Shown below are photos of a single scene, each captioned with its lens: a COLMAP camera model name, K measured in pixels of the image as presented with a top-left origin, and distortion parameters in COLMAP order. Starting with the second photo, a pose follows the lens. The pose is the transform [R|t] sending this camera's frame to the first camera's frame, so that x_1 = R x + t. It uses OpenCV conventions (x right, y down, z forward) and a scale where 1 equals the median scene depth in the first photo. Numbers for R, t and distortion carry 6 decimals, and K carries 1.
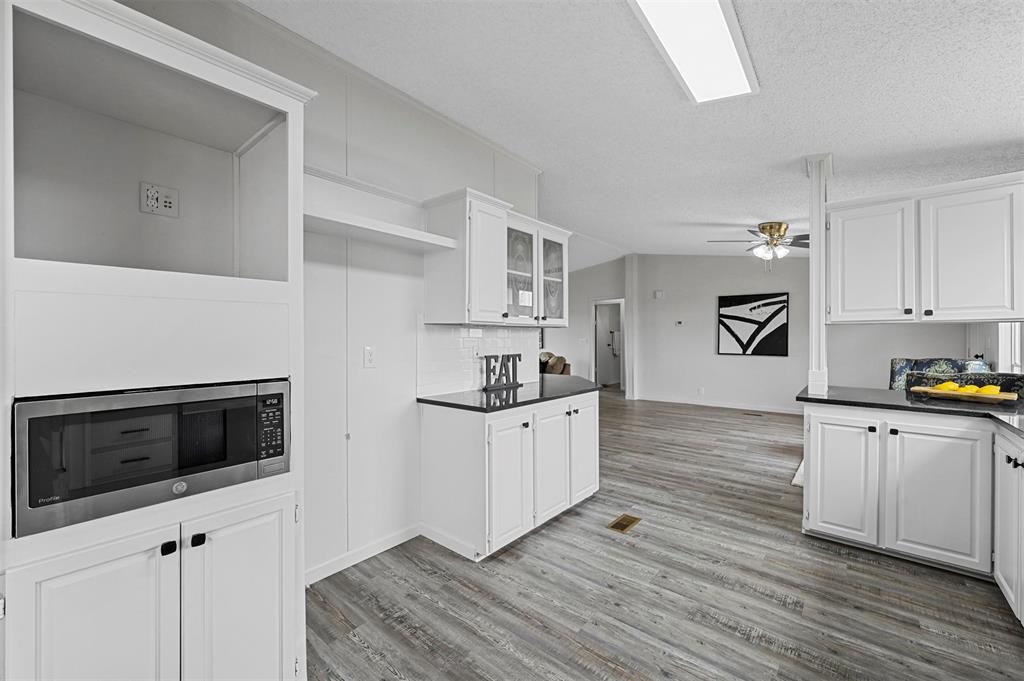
lens RADIAL K [[407.3, 0, 508.1], [0, 407.3, 338.3], [0, 0, 1]] dist [0.000691, 0.000692]
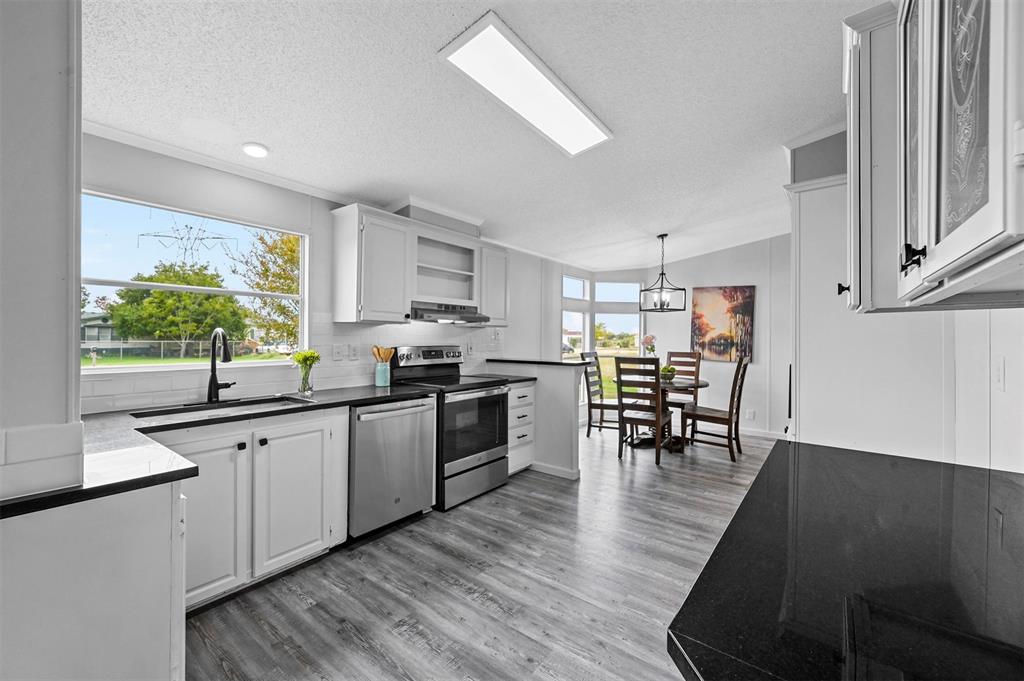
lens RADIAL K [[412.1, 0, 506.3], [0, 412.1, 338.7], [0, 0, 1]] dist [0.000483, 0.000129]
pose [[-0.999245, -0.006689, -0.038269, 0.402025], [-0.007004, 0.999943, 0.008107, -0.004746], [0.038212, 0.008369, -0.999235, 1.527047]]
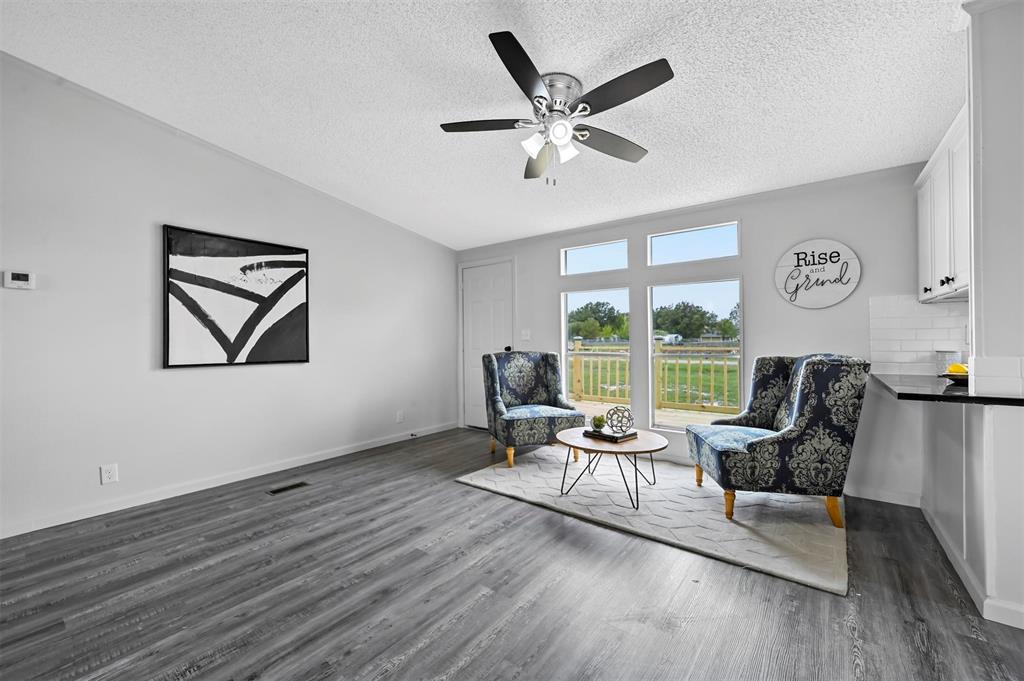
lens RADIAL K [[412.2, 0, 507.5], [0, 412.2, 340.9], [0, 0, 1]] dist [0.000041, 0.000218]
pose [[-0.044762, 0.000255, 0.998998, 0.279050], [0.012628, 0.999920, 0.000311, 0.048839], [-0.998918, 0.012629, -0.044762, 2.034399]]
